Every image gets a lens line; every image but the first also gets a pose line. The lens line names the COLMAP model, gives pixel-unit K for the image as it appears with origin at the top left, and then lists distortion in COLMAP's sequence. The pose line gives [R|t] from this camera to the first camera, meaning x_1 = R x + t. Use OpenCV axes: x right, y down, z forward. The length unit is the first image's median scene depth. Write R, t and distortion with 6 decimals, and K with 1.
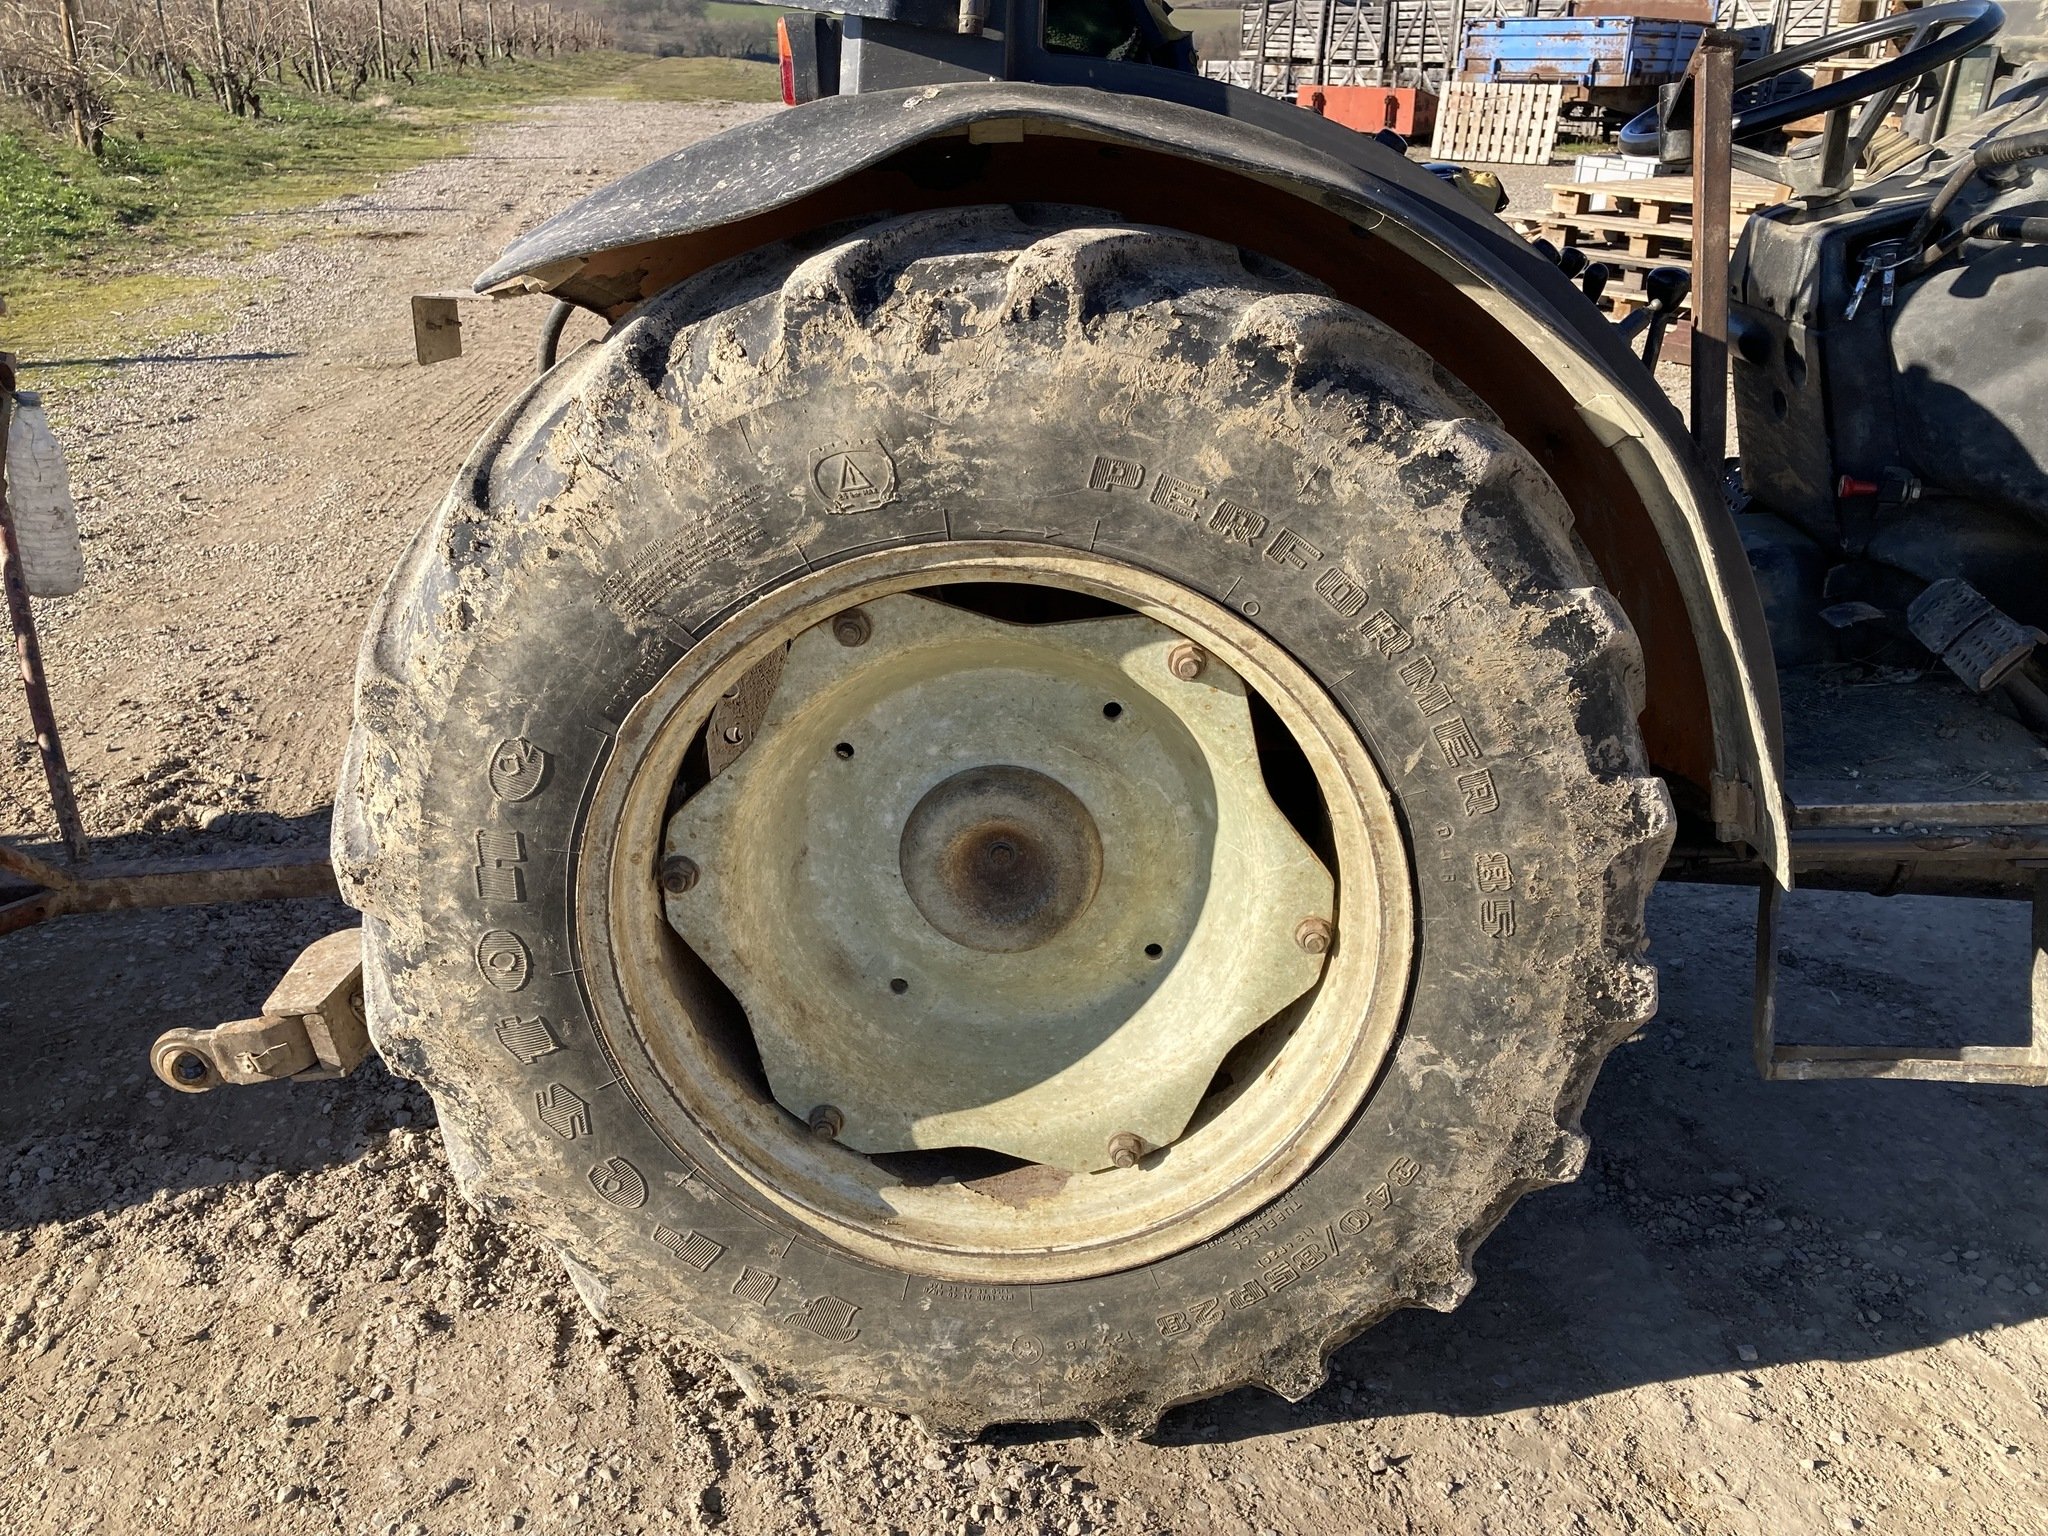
lens RADIAL K [[1706.1, 0, 1022.5], [0, 1706.1, 760.4], [0, 0, 1]] dist [0.031822, -0.022783]
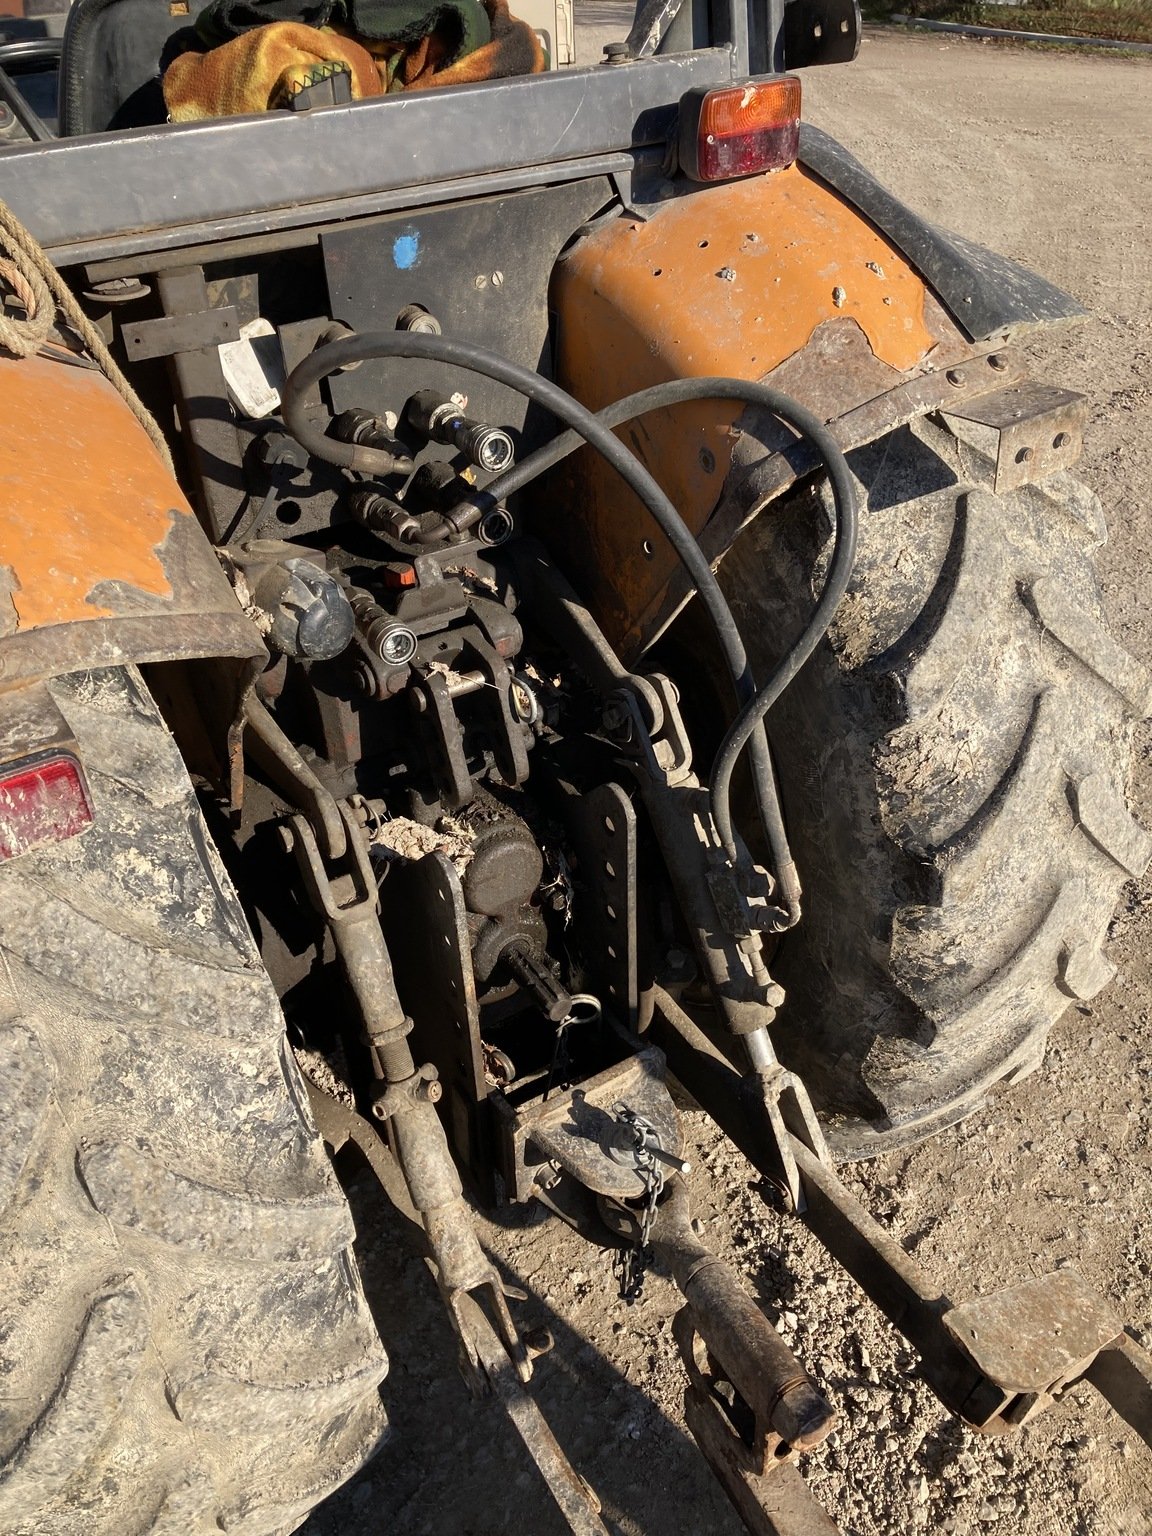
lens RADIAL K [[1279.5, 0, 573.6], [0, 1279.5, 767.4], [0, 0, 1]] dist [0.031822, -0.022783]
pose [[-0.568681, -0.453506, 0.686246, -0.690498], [0.319479, 0.647010, 0.692323, -0.657358], [-0.757981, 0.612952, -0.223057, 1.364814]]
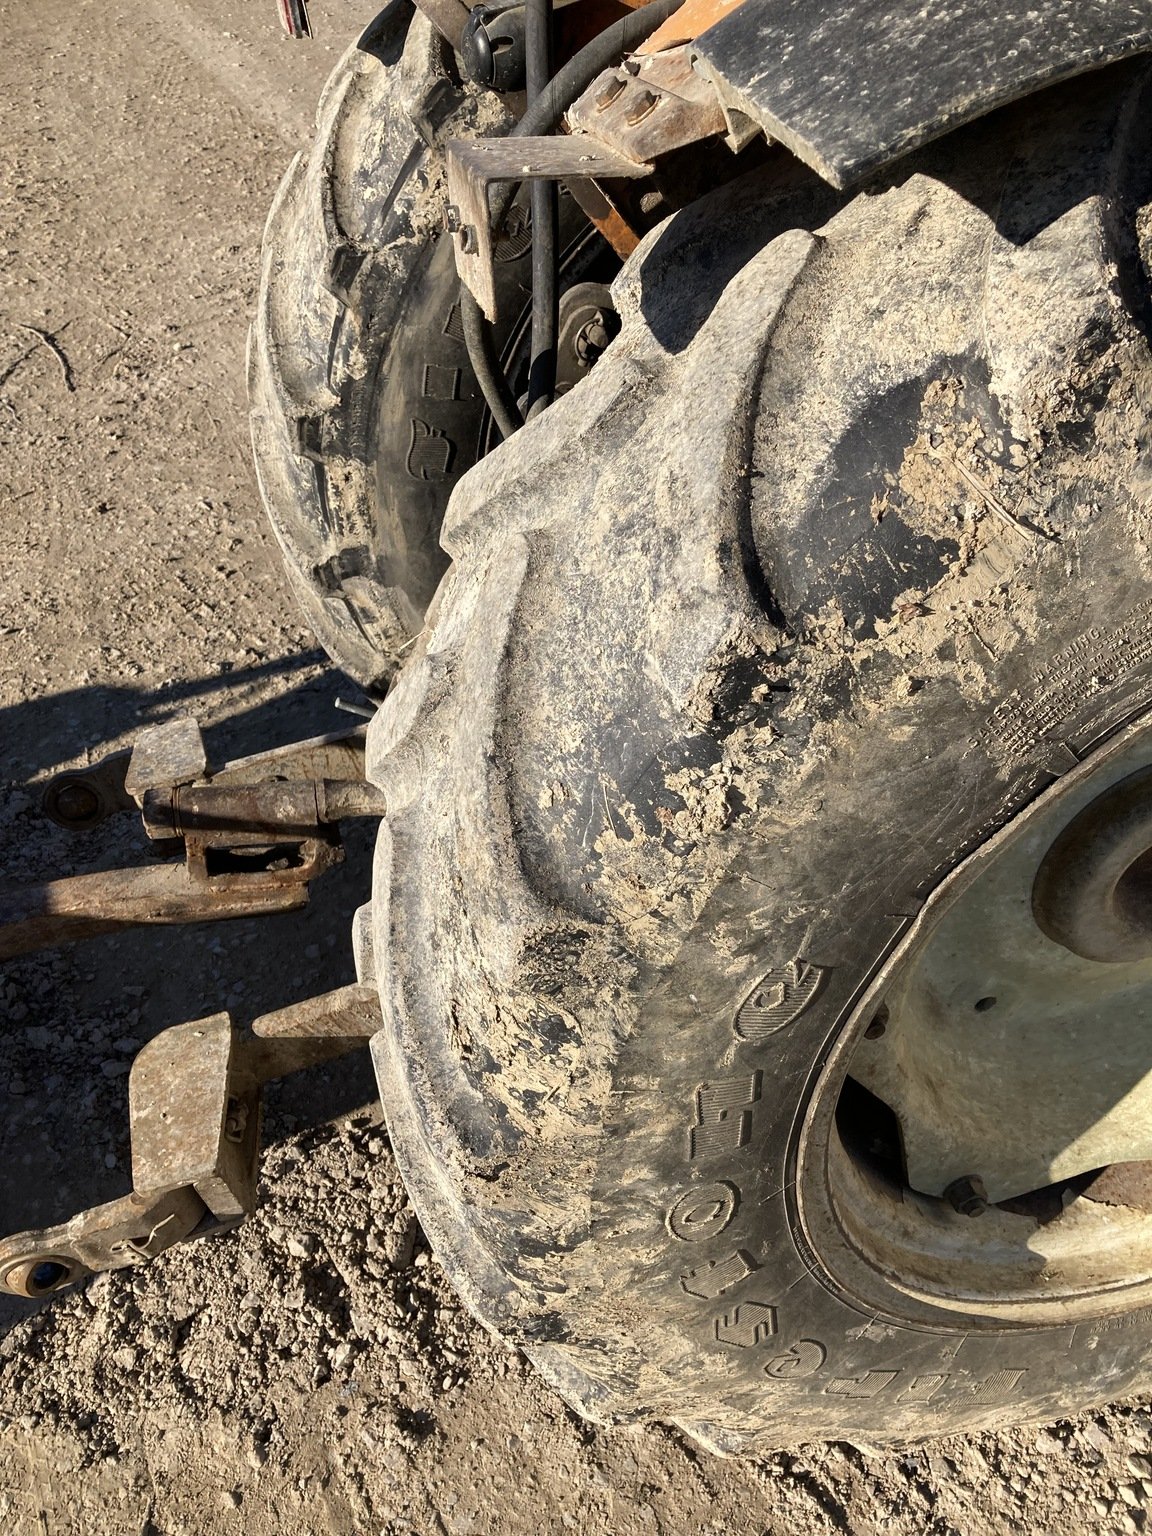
lens RADIAL K [[1279.5, 0, 598.3], [0, 1279.5, 801.2], [0, 0, 1]] dist [0.031822, -0.022783]
pose [[0.949299, -0.213031, 0.231189, -0.395325], [0.133705, 0.939161, 0.316384, -0.191578], [-0.284523, -0.269432, 0.920029, 0.537113]]
